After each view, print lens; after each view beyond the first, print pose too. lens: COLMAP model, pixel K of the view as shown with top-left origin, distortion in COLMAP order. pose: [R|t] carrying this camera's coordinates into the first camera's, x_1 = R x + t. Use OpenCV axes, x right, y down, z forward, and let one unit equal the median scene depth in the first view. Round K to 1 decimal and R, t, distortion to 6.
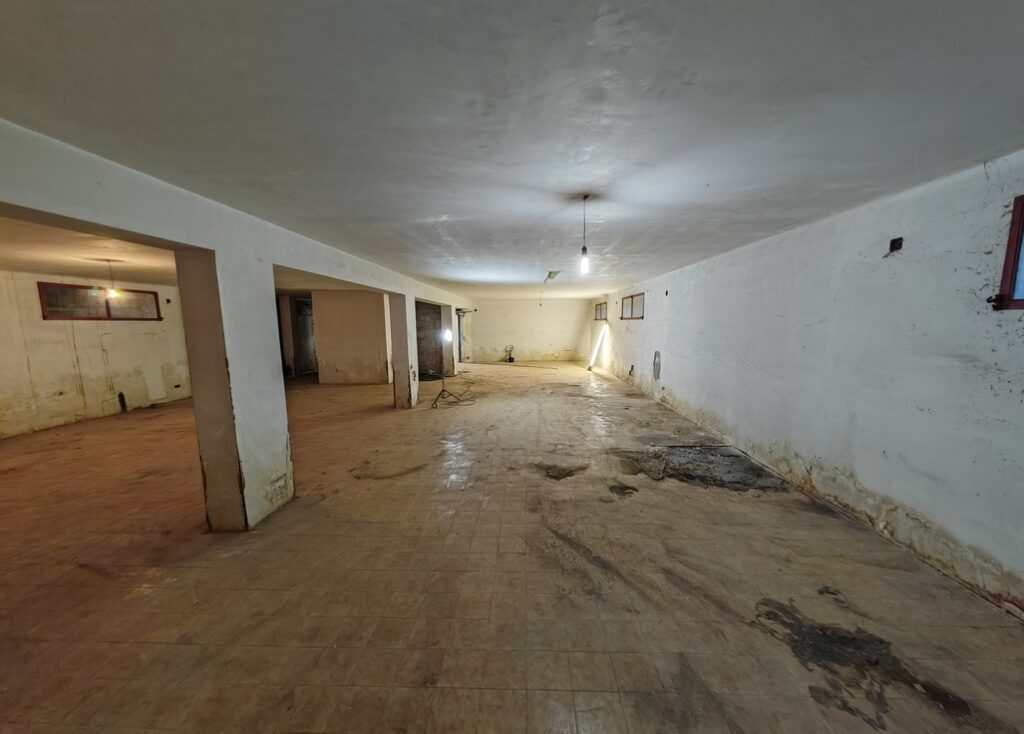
lens RADIAL K [[383.0, 0, 511.3], [0, 383.0, 371.2], [0, 0, 1]] dist [0.000545, -0.000060]
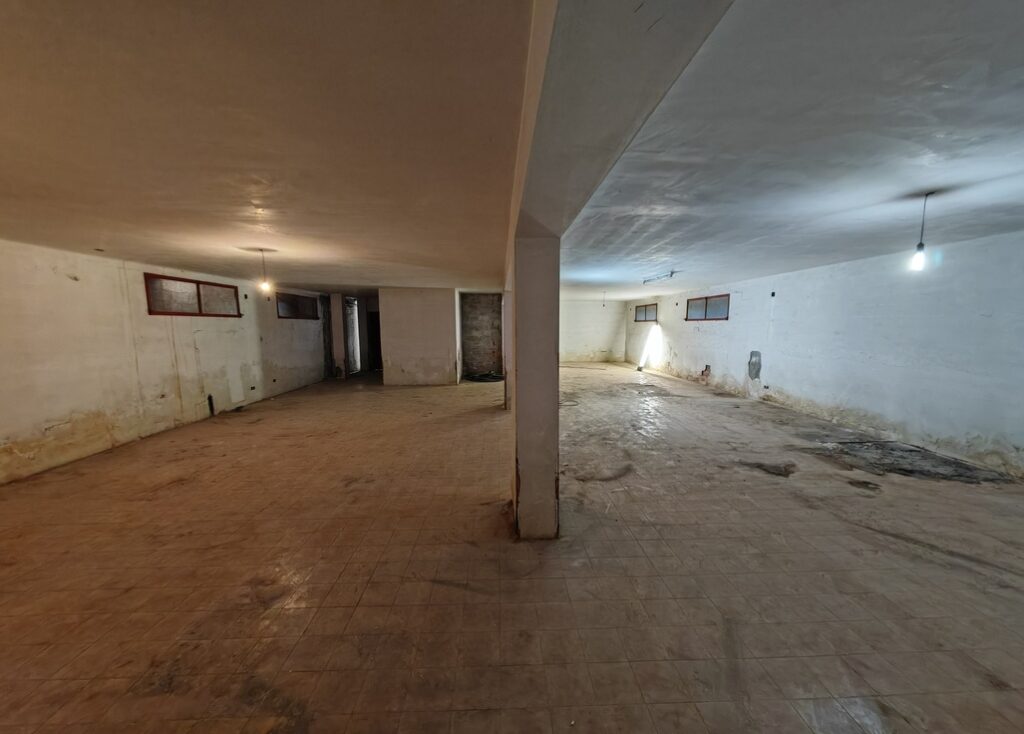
lens RADIAL K [[383.0, 0, 511.3], [0, 383.0, 371.2], [0, 0, 1]] dist [0.000545, -0.000060]
pose [[0.997156, -0.002210, 0.075326, -0.456882], [0.002655, 0.999980, -0.005805, 0.007479], [-0.075312, 0.005988, 0.997142, 0.037231]]
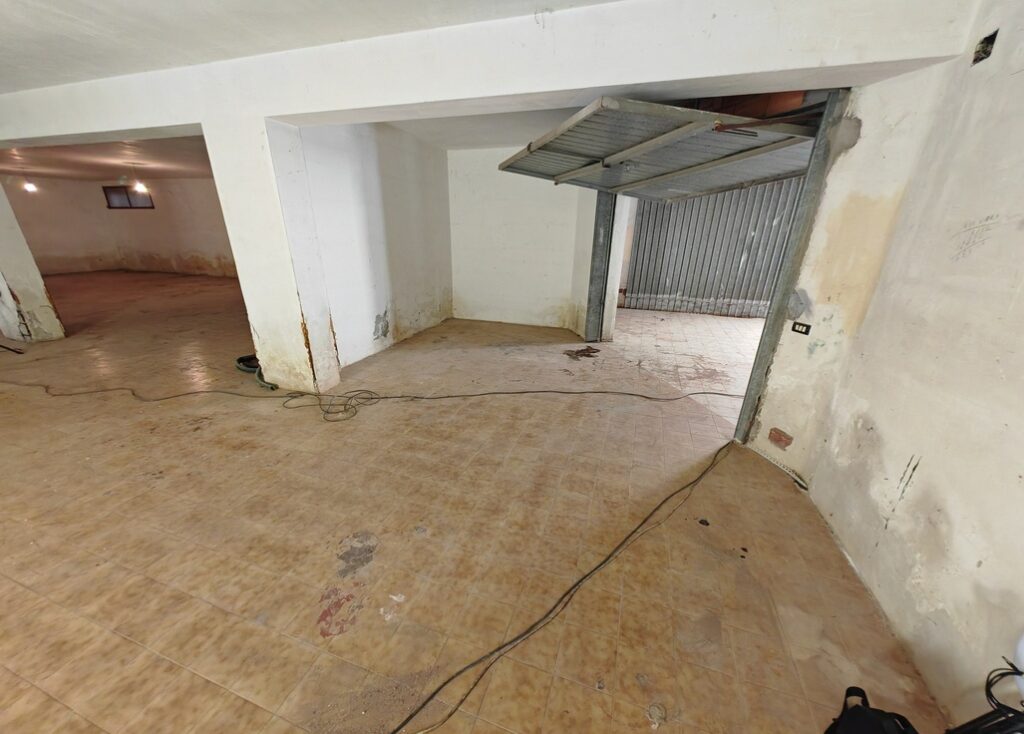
lens RADIAL K [[383.0, 0, 511.3], [0, 383.0, 371.2], [0, 0, 1]] dist [0.000545, -0.000060]
pose [[-0.282583, 0.344213, -0.895357, 0.136462], [-0.136846, 0.909386, 0.392797, -0.298047], [0.949431, 0.233524, -0.209873, 2.518050]]
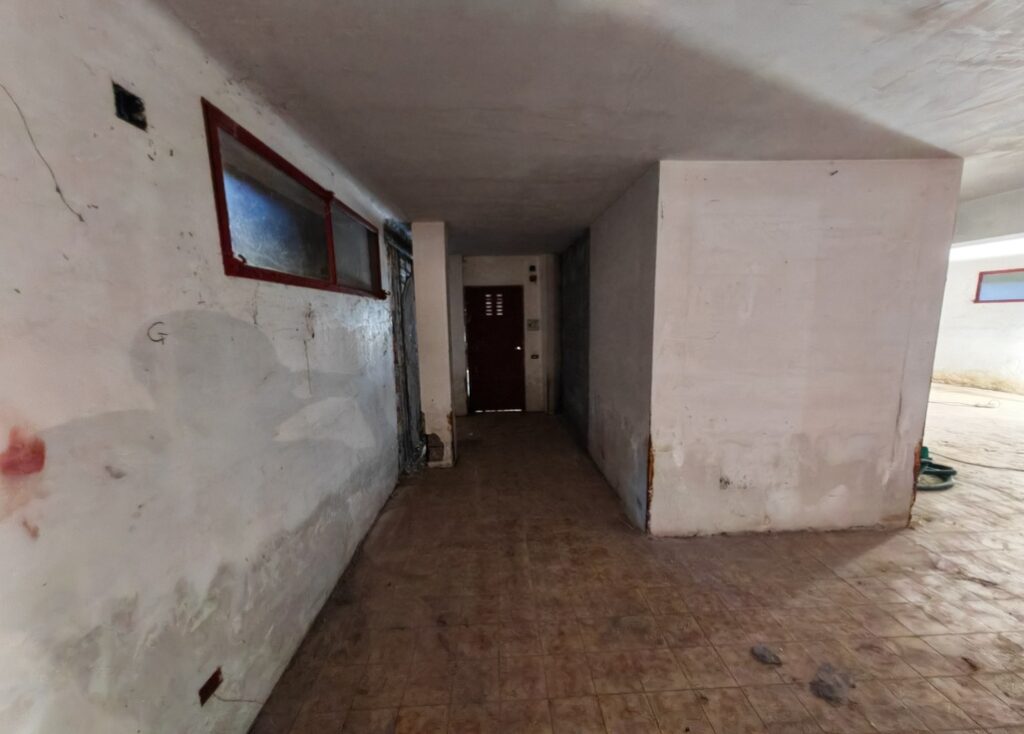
lens RADIAL K [[383.0, 0, 511.3], [0, 383.0, 371.2], [0, 0, 1]] dist [0.000545, -0.000060]
pose [[0.997681, -0.016894, 0.065932, -1.090093], [0.016299, 0.999822, 0.009555, -0.145933], [-0.066082, -0.008458, 0.997778, 1.347978]]
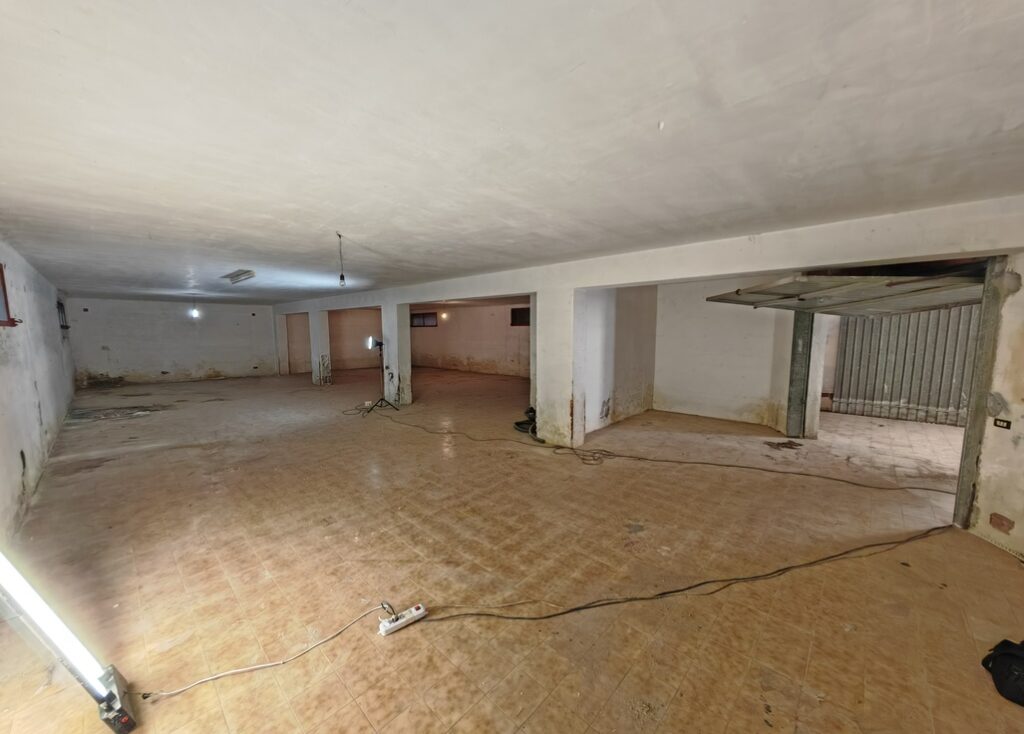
lens RADIAL K [[383.0, 0, 511.3], [0, 383.0, 371.2], [0, 0, 1]] dist [0.000545, -0.000060]
pose [[-0.655903, 0.093363, -0.749049, 0.456992], [-0.087487, 0.976232, 0.198287, -0.331292], [0.749758, 0.195589, -0.632145, 2.538348]]
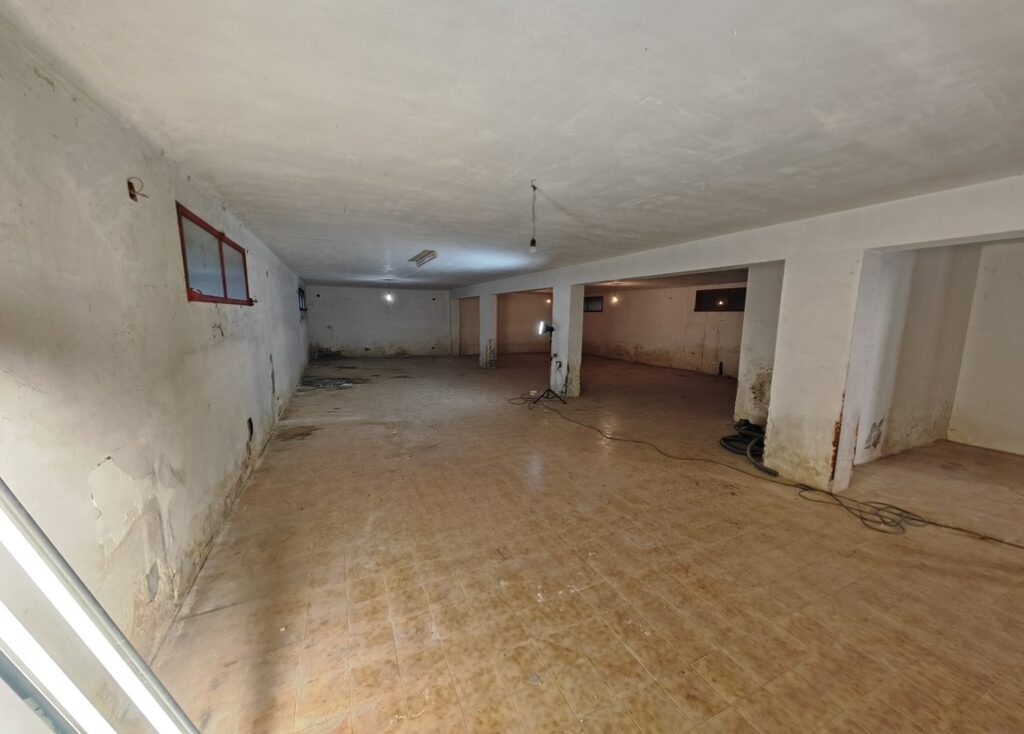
lens RADIAL K [[382.9, 0, 512.0], [0, 382.9, 367.0], [0, 0, 1]] dist [-0.001918, -0.000002]
pose [[-0.892981, 0.062405, -0.445746, 0.404938], [-0.057527, 0.966395, 0.250542, -0.300298], [0.446402, 0.249372, -0.859383, 2.348127]]
